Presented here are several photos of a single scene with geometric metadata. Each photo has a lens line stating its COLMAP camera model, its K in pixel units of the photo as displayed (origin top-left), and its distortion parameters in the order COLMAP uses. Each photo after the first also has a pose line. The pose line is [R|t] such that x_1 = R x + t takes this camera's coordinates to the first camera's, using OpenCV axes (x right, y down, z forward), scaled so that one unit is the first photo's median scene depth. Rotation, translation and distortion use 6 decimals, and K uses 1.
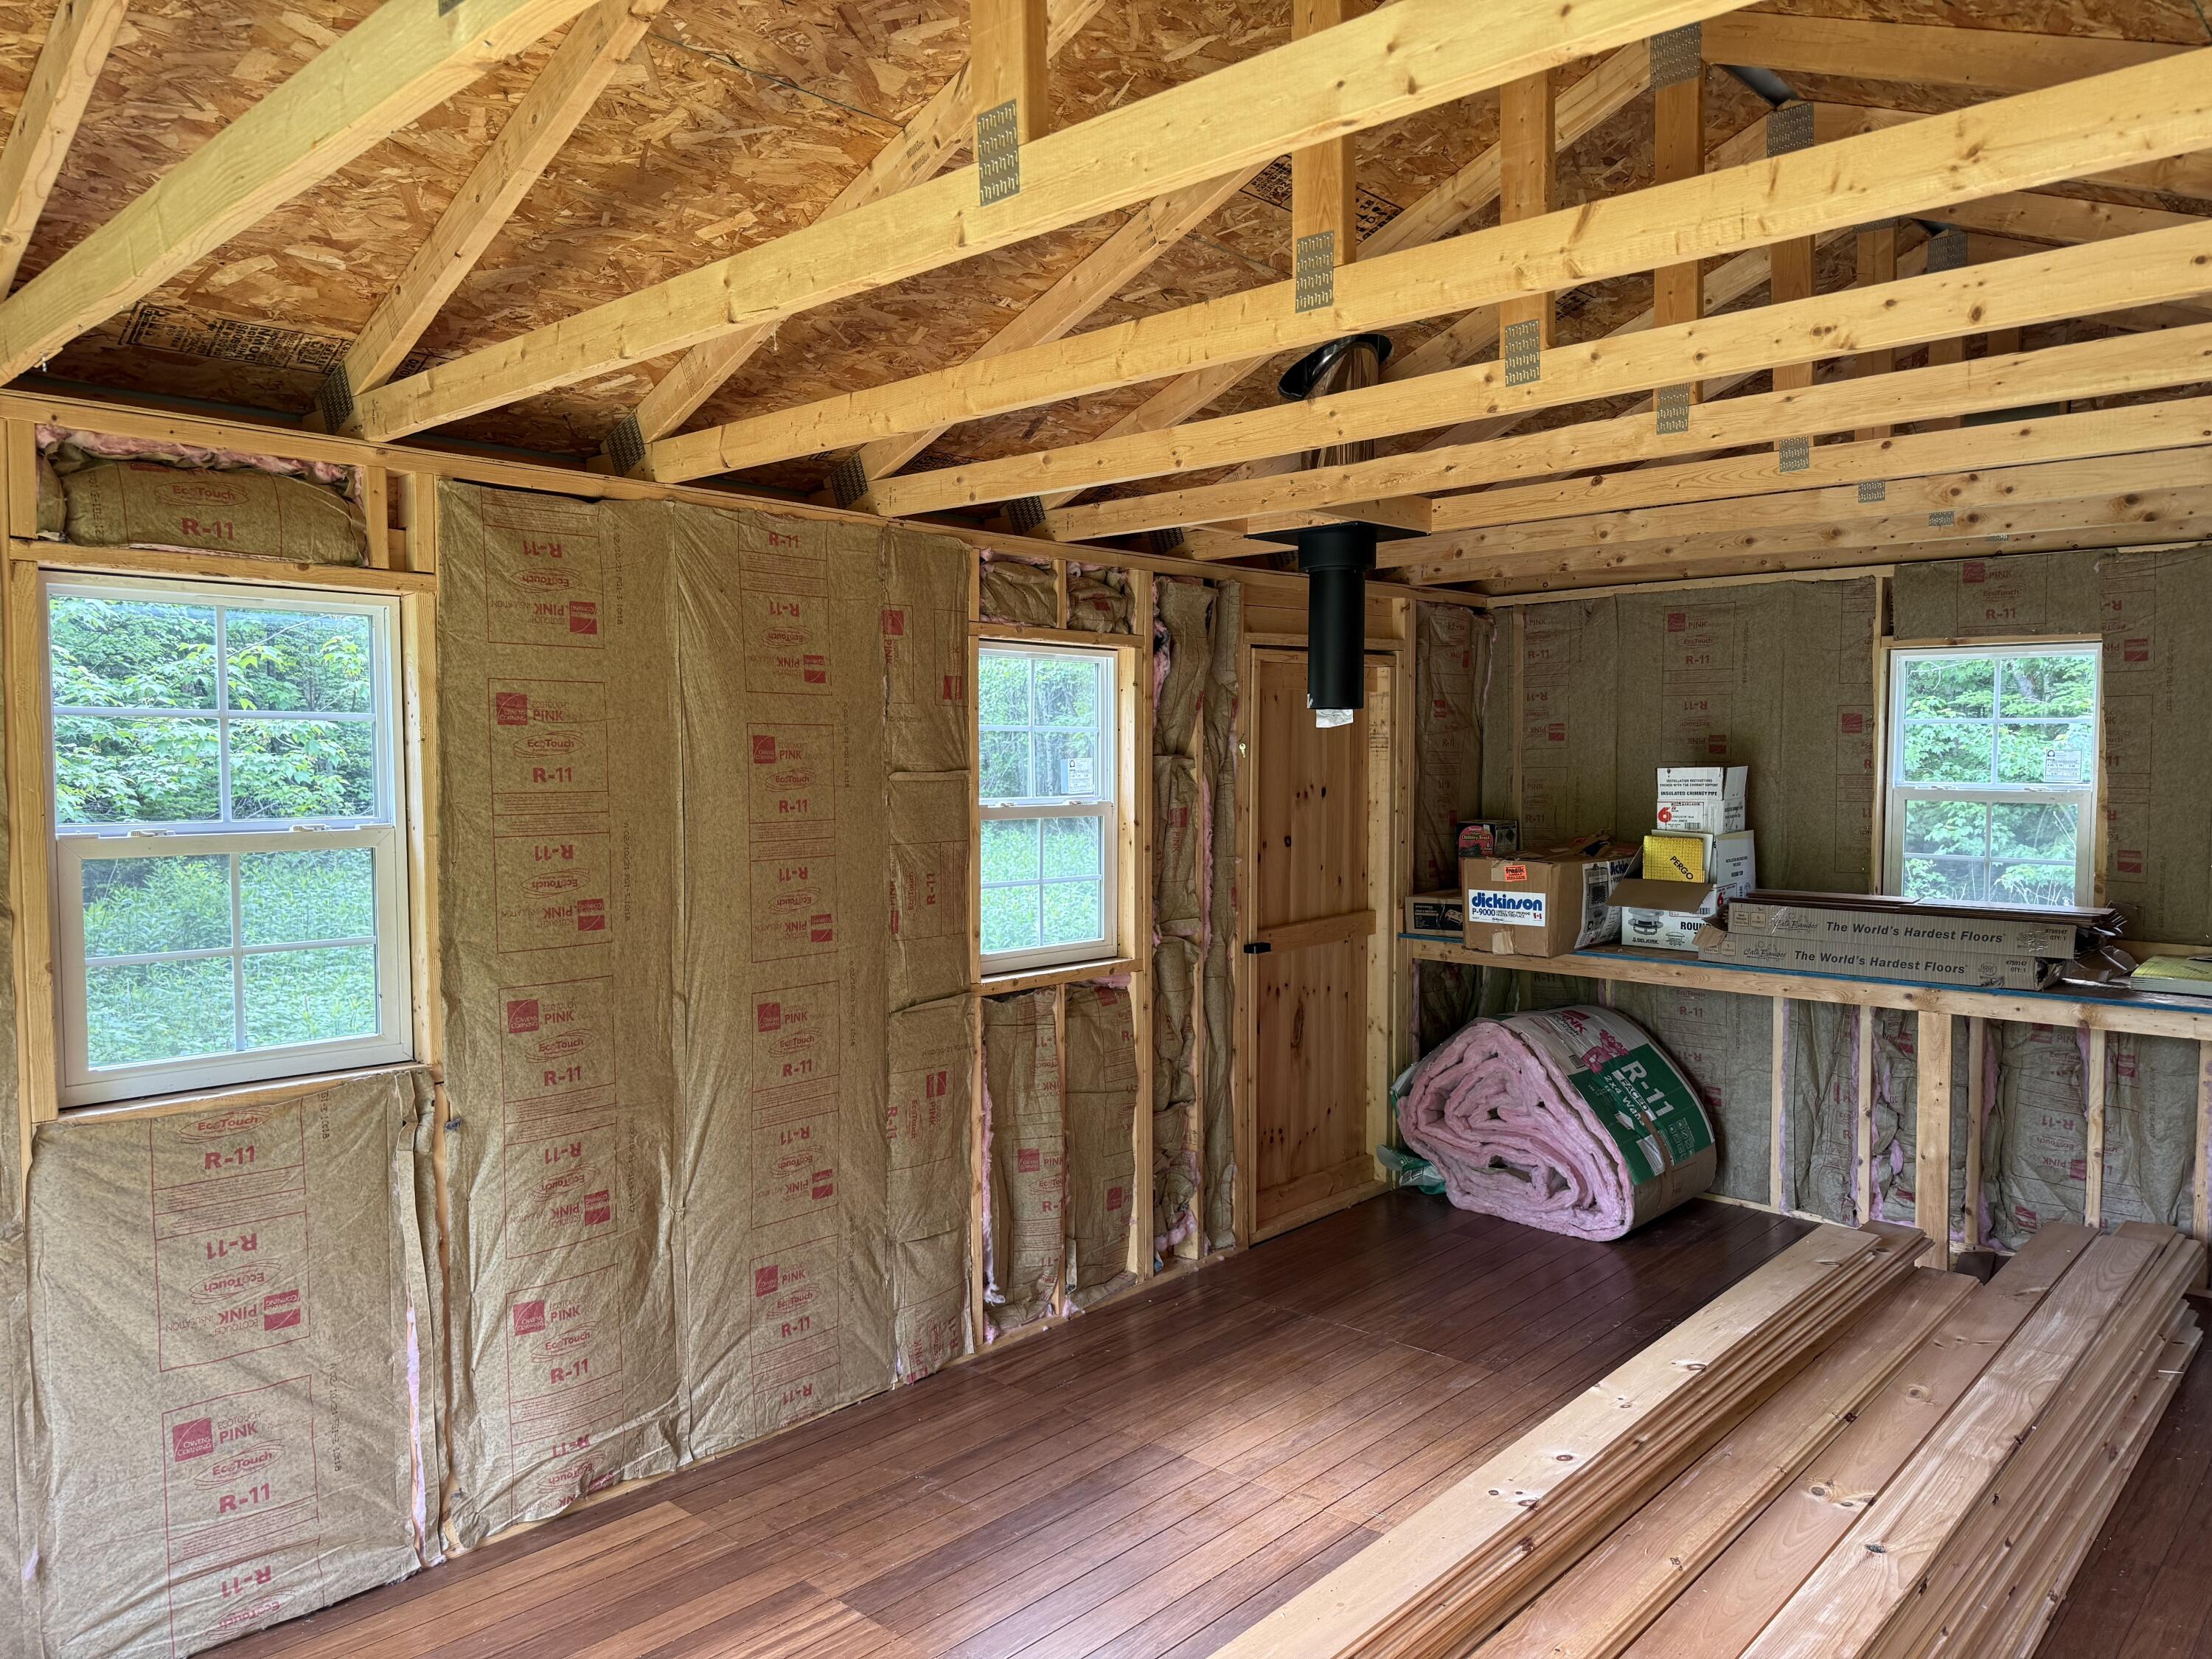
lens RADIAL K [[1533.5, 0, 1106.0], [0, 1533.5, 829.5], [0, 0, 1]] dist [0.150262, -0.184795]
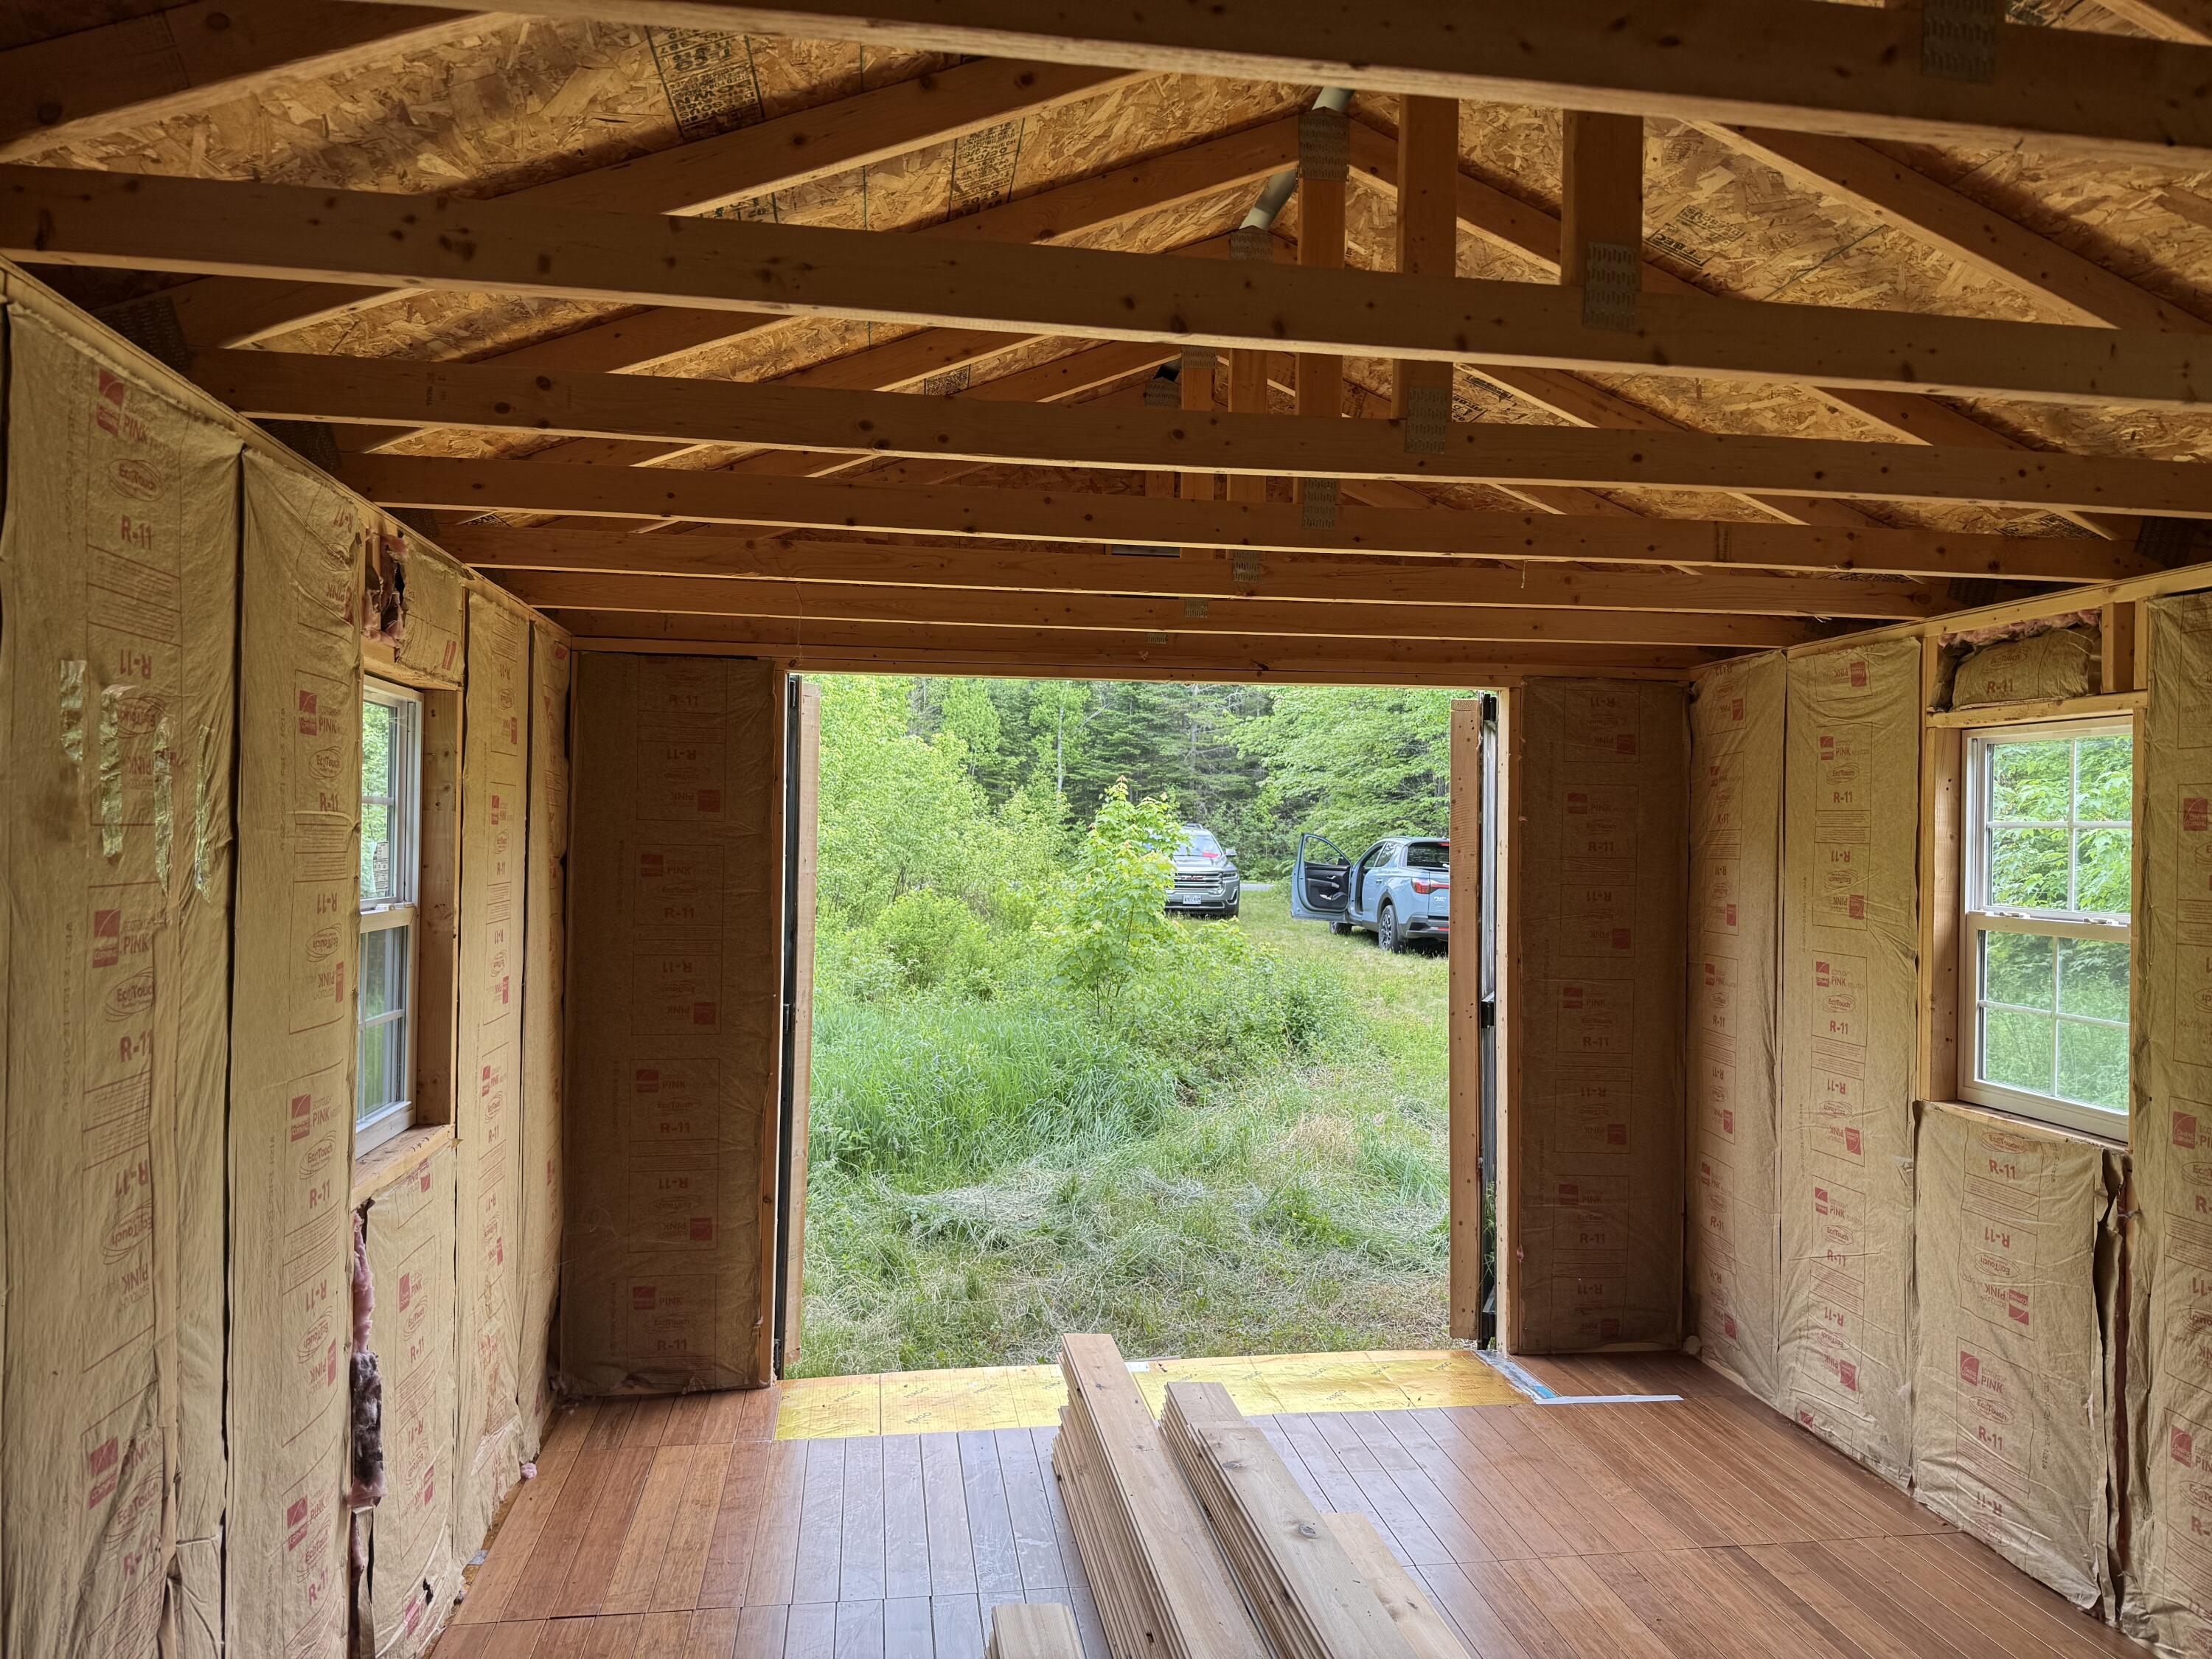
lens RADIAL K [[1533.5, 0, 1106.0], [0, 1533.5, 829.5], [0, 0, 1]] dist [0.150262, -0.184795]
pose [[-0.612625, -0.006606, -0.790346, 0.842836], [-0.052674, 0.998083, 0.032487, -0.066333], [0.788616, 0.061533, -0.611799, 1.104472]]
